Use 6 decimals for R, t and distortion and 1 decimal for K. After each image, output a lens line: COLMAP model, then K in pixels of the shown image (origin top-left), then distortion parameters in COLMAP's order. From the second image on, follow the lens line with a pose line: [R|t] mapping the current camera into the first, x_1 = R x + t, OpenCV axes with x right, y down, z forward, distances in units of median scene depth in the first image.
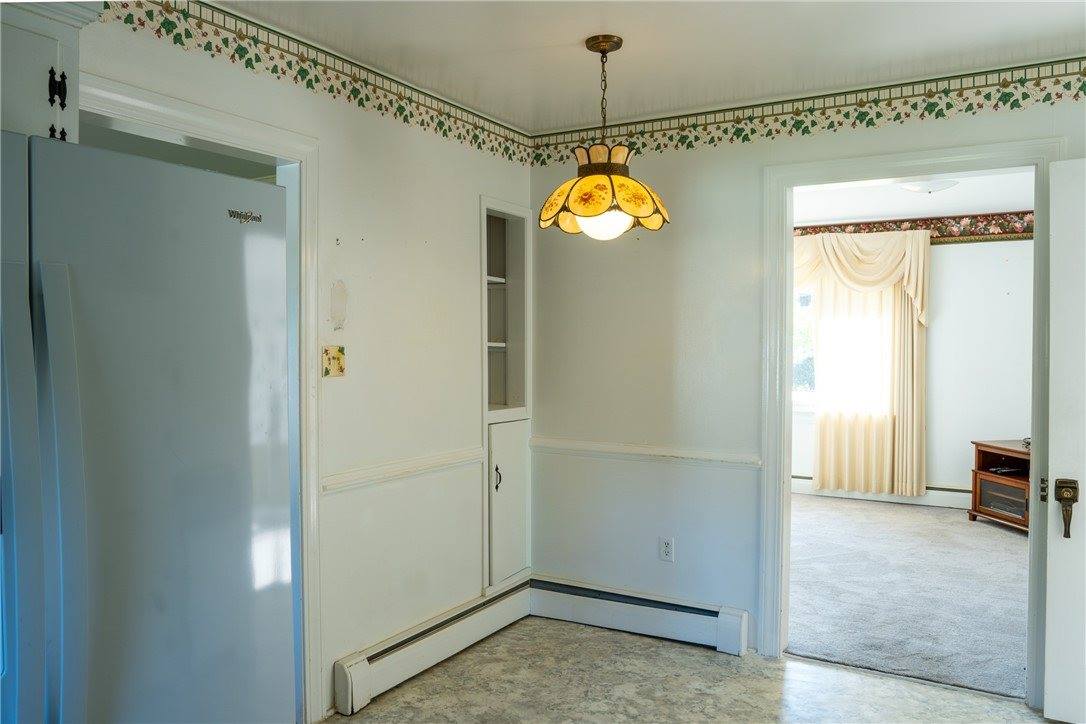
lens RADIAL K [[782.6, 0, 542.5], [0, 782.6, 357.6], [0, 0, 1]] dist [-0.053450, 0.018358]
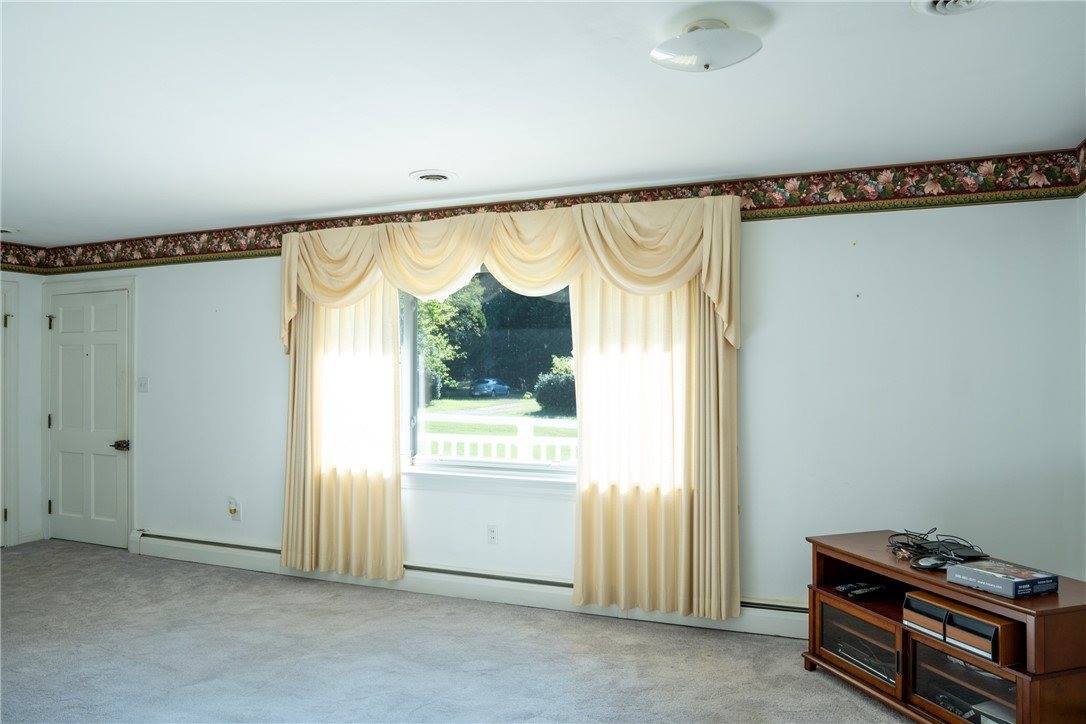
lens RADIAL K [[782.6, 0, 542.6], [0, 782.6, 364.3], [0, 0, 1]] dist [-0.053450, 0.018358]
pose [[0.984066, 0.002005, 0.177790, 0.225451], [0.004561, 0.999323, -0.036517, -0.004824], [-0.177742, 0.036746, 0.983391, 0.399314]]
